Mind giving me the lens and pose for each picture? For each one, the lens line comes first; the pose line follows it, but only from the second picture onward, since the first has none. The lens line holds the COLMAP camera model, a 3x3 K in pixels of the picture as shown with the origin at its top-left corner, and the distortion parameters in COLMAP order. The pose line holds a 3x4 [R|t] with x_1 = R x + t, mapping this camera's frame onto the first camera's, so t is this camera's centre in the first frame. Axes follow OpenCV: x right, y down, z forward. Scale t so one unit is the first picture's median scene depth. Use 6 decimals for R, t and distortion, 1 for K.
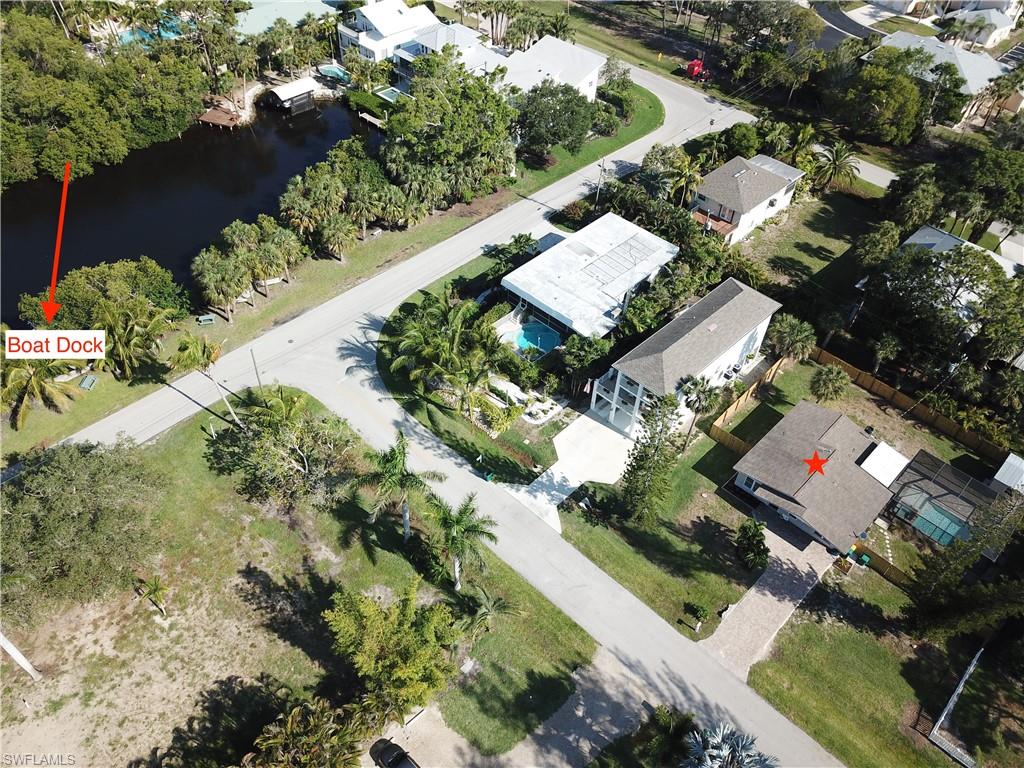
lens RADIAL K [[806.4, 0, 506.8], [0, 806.4, 385.7], [0, 0, 1]] dist [0.021373, -0.024087]
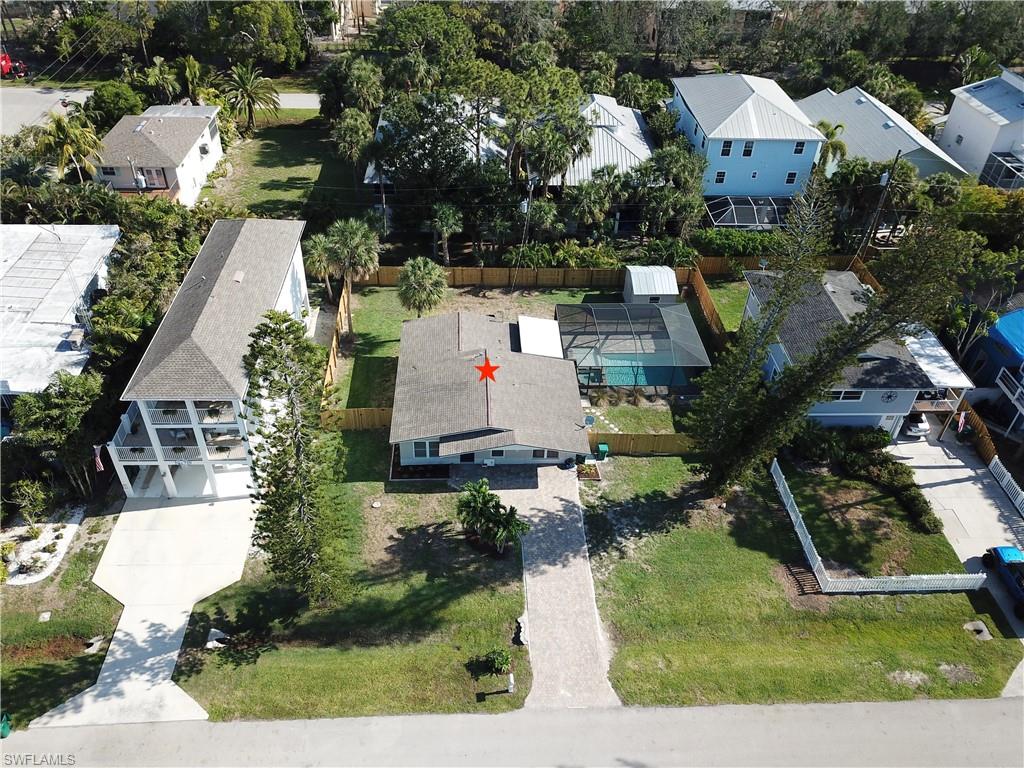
lens RADIAL K [[806.4, 0, 504.0], [0, 806.4, 380.7], [0, 0, 1]] dist [0.021373, -0.024087]
pose [[0.688894, -0.471493, 0.550562, 0.012752], [0.522767, 0.849324, 0.073234, 0.057375], [-0.502135, 0.237366, 0.831575, 0.392158]]
